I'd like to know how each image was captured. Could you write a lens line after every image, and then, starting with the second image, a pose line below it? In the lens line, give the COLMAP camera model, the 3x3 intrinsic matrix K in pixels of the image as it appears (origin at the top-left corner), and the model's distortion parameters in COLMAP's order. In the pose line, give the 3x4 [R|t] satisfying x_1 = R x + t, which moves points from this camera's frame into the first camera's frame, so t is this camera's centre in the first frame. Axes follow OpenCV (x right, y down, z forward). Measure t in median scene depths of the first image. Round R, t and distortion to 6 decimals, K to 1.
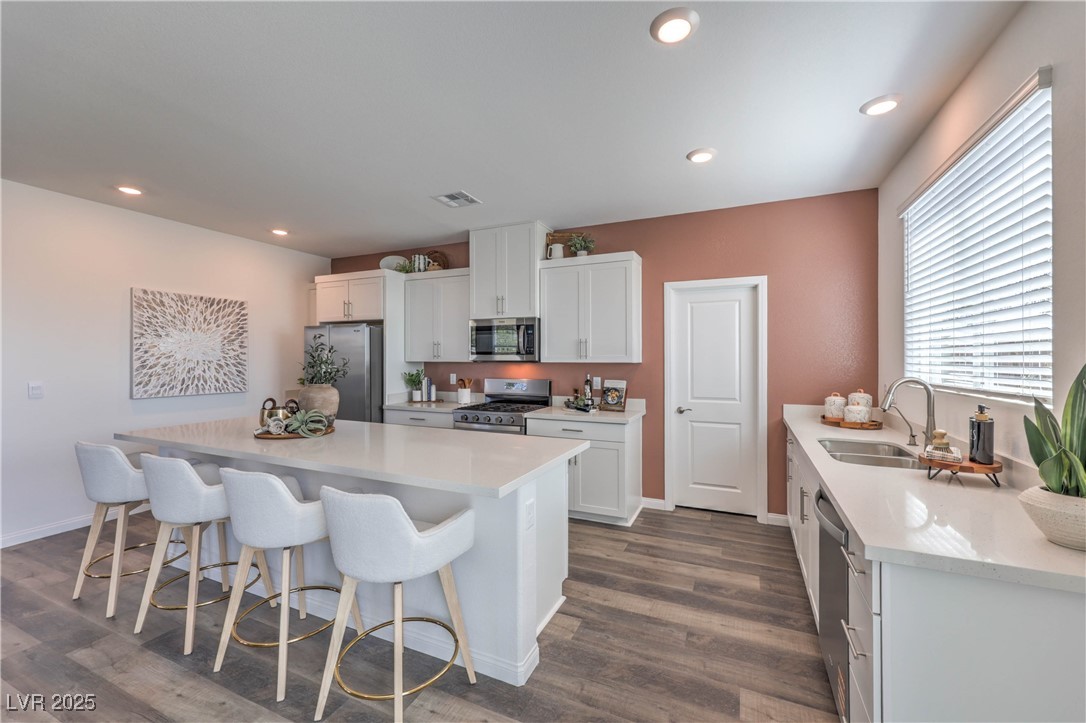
lens RADIAL K [[440.6, 0, 546.2], [0, 440.6, 357.6], [0, 0, 1]] dist [0.000321, -0.000237]
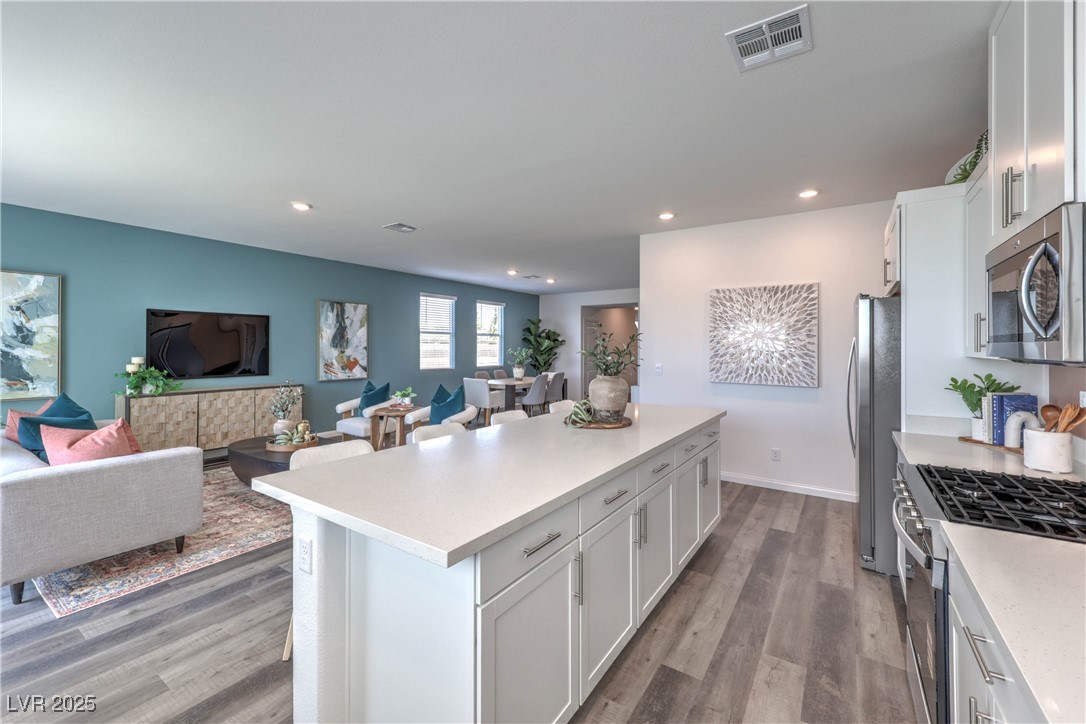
lens RADIAL K [[440.6, 0, 550.2], [0, 440.6, 343.7], [0, 0, 1]] dist [0.000321, -0.000237]
pose [[-0.157953, -0.006752, -0.987424, 0.283469], [-0.003524, 0.999974, -0.006274, -0.001366], [0.987440, 0.002489, -0.157972, 0.684610]]
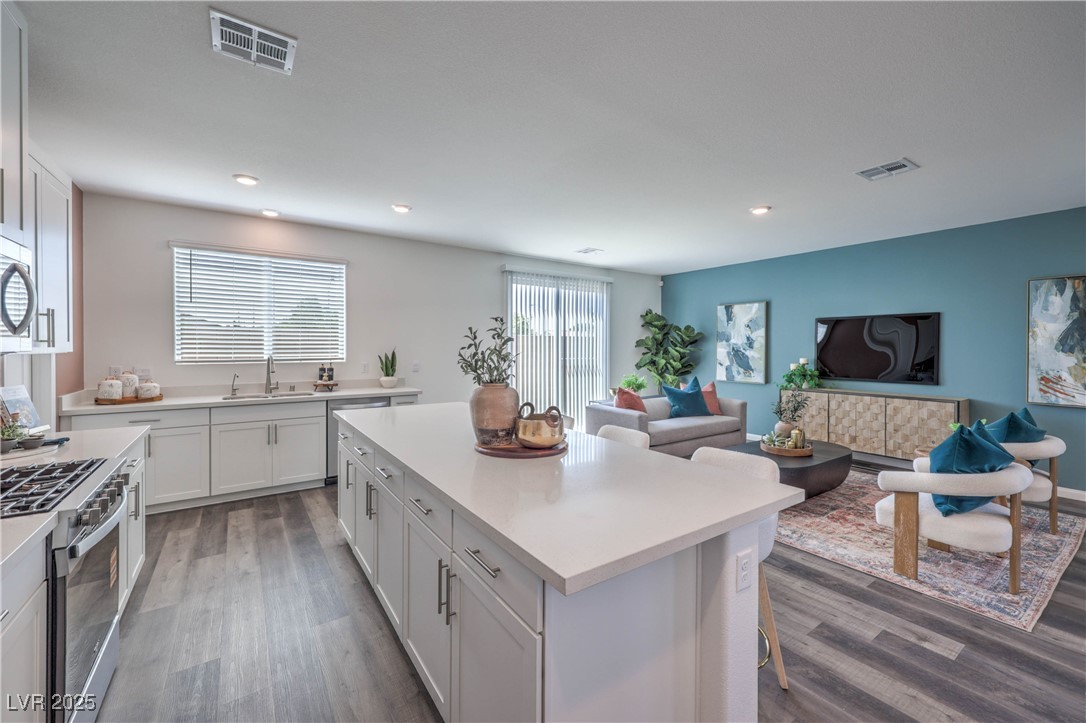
lens RADIAL K [[440.6, 0, 540.9], [0, 440.6, 352.0], [0, 0, 1]] dist [0.000321, -0.000237]
pose [[-0.856011, -0.008442, 0.516889, -0.652482], [-0.004846, 0.999954, 0.008306, 0.002138], [-0.516935, 0.004605, -0.856012, 1.081392]]
